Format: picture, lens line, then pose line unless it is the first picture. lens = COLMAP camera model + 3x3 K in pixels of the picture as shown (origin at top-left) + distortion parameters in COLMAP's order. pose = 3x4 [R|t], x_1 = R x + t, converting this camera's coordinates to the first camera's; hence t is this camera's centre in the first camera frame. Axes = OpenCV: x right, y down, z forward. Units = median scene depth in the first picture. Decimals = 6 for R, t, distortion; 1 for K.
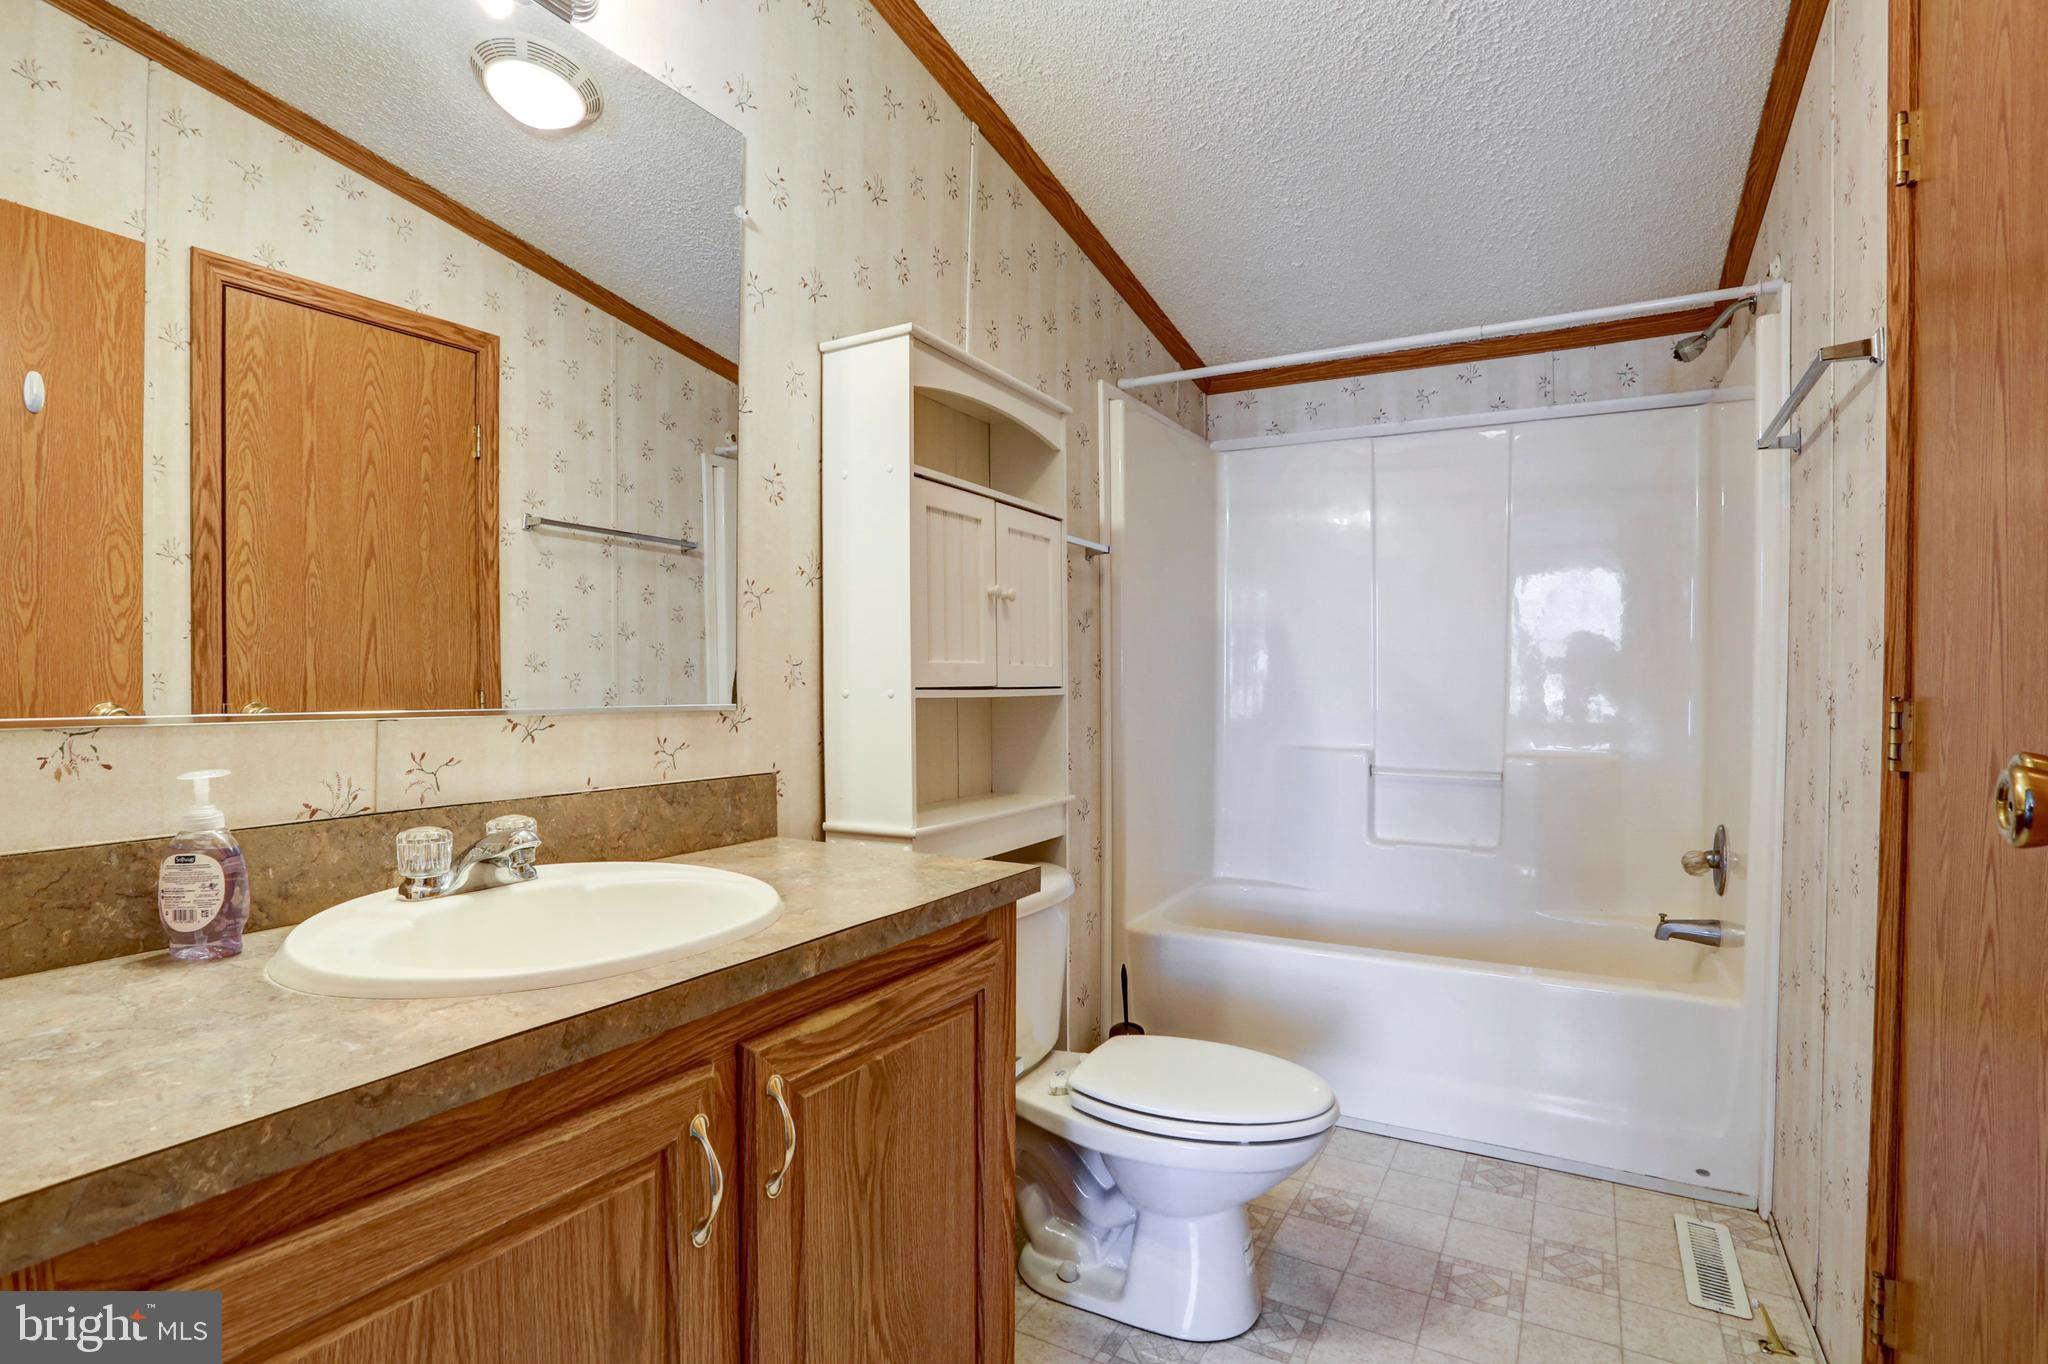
lens RADIAL K [[1007.5, 0, 1024.0], [0, 1007.5, 682.0], [0, 0, 1]] dist [-0.050002, 0.019666]
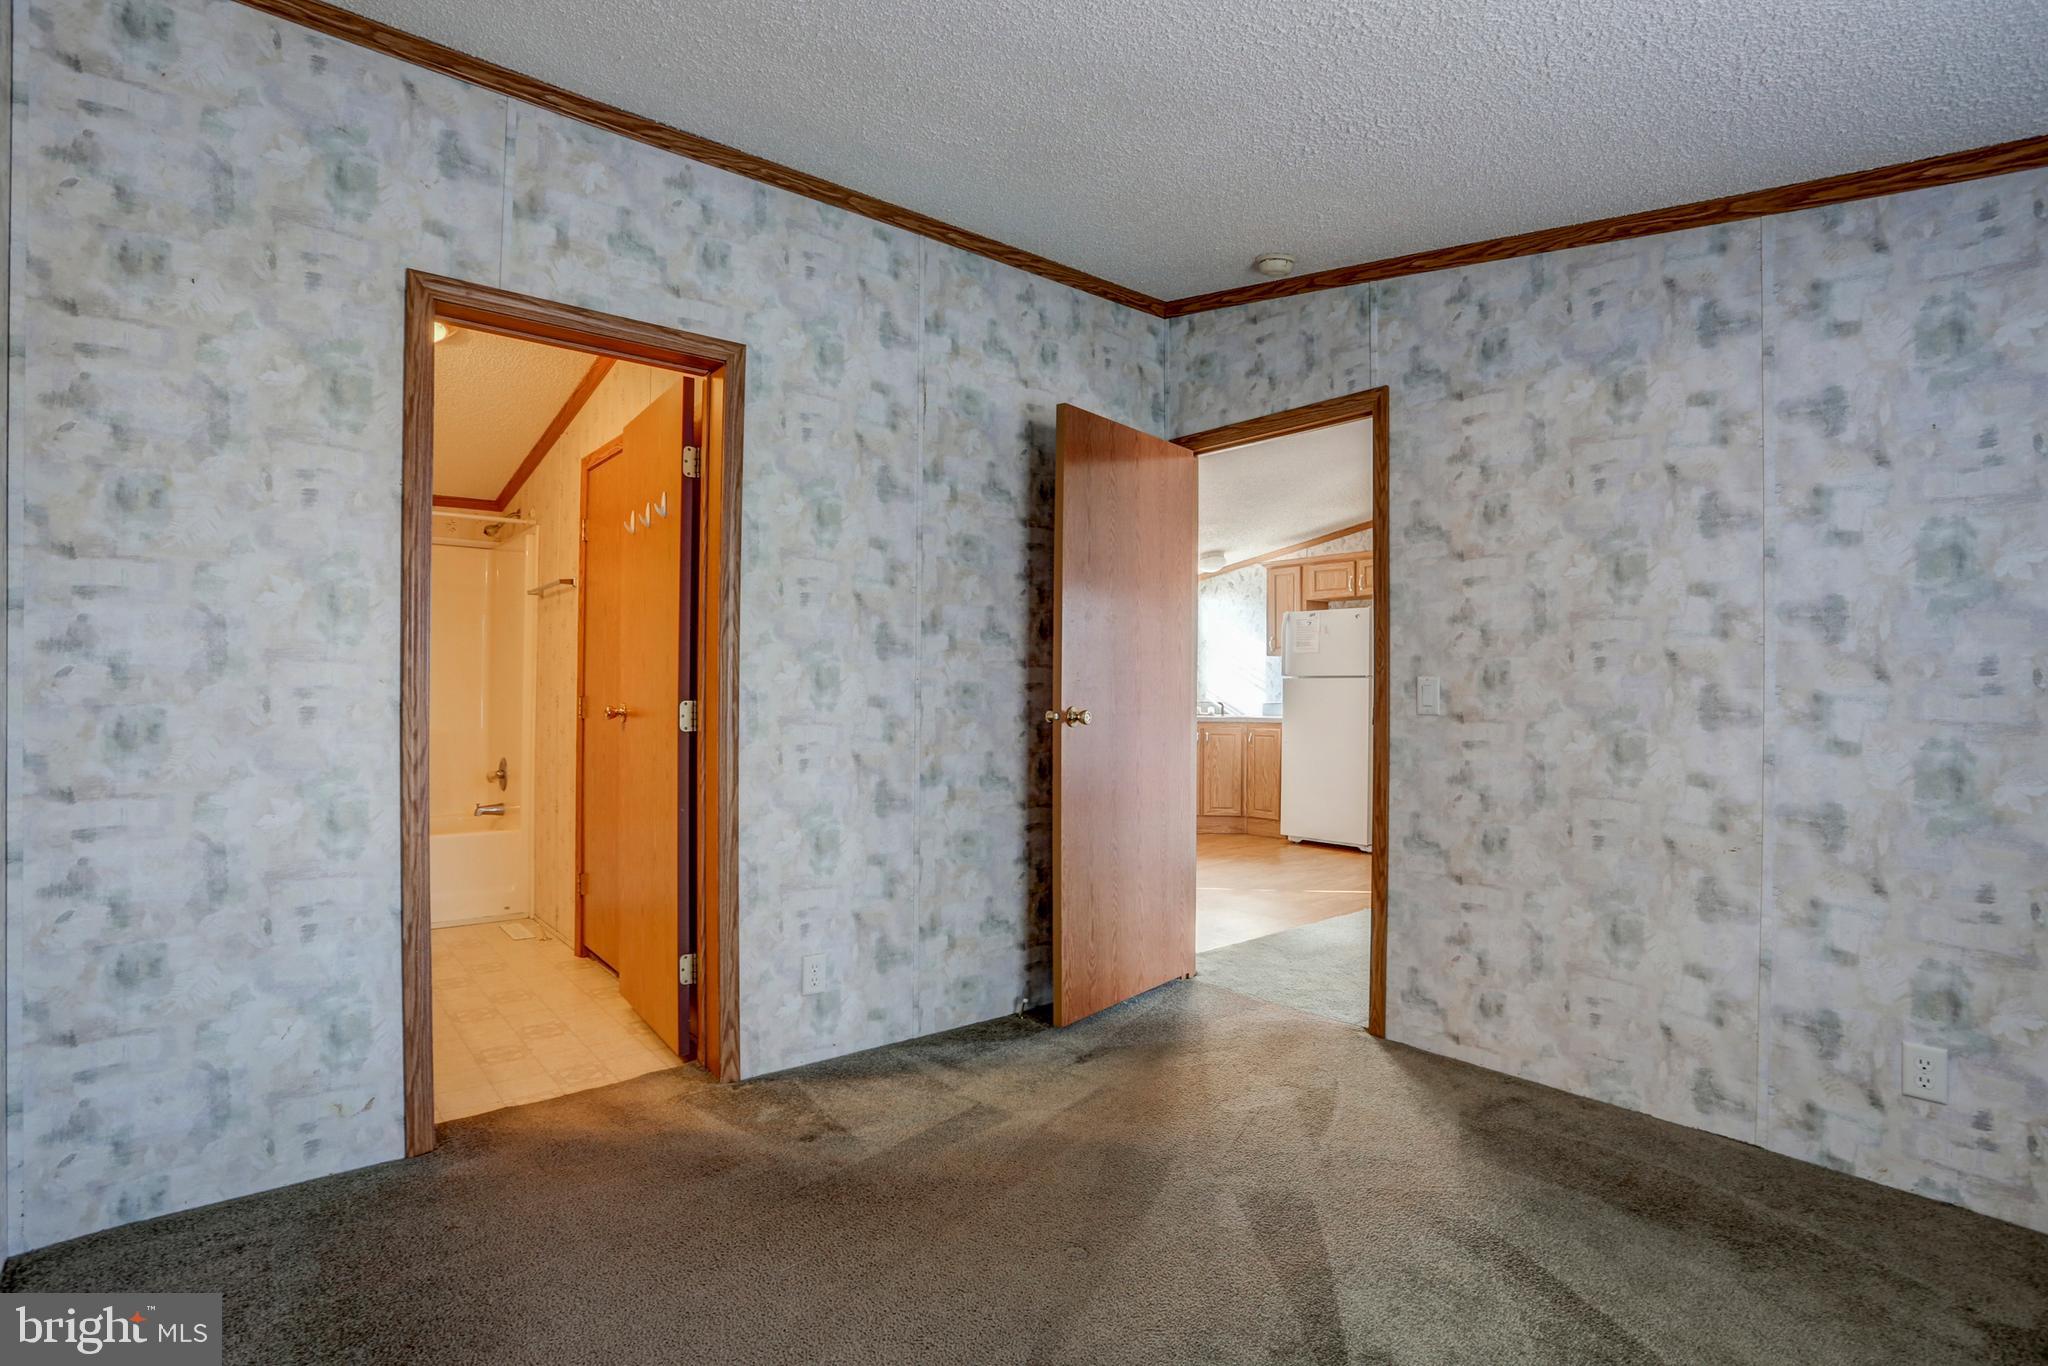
lens RADIAL K [[1007.5, 0, 1024.0], [0, 1007.5, 683.0], [0, 0, 1]] dist [-0.050002, 0.019666]
pose [[0.380526, 0.002036, 0.924768, -1.047959], [0.002296, 0.999992, -0.003146, -0.008021], [-0.924767, 0.003321, 0.380518, -1.052107]]
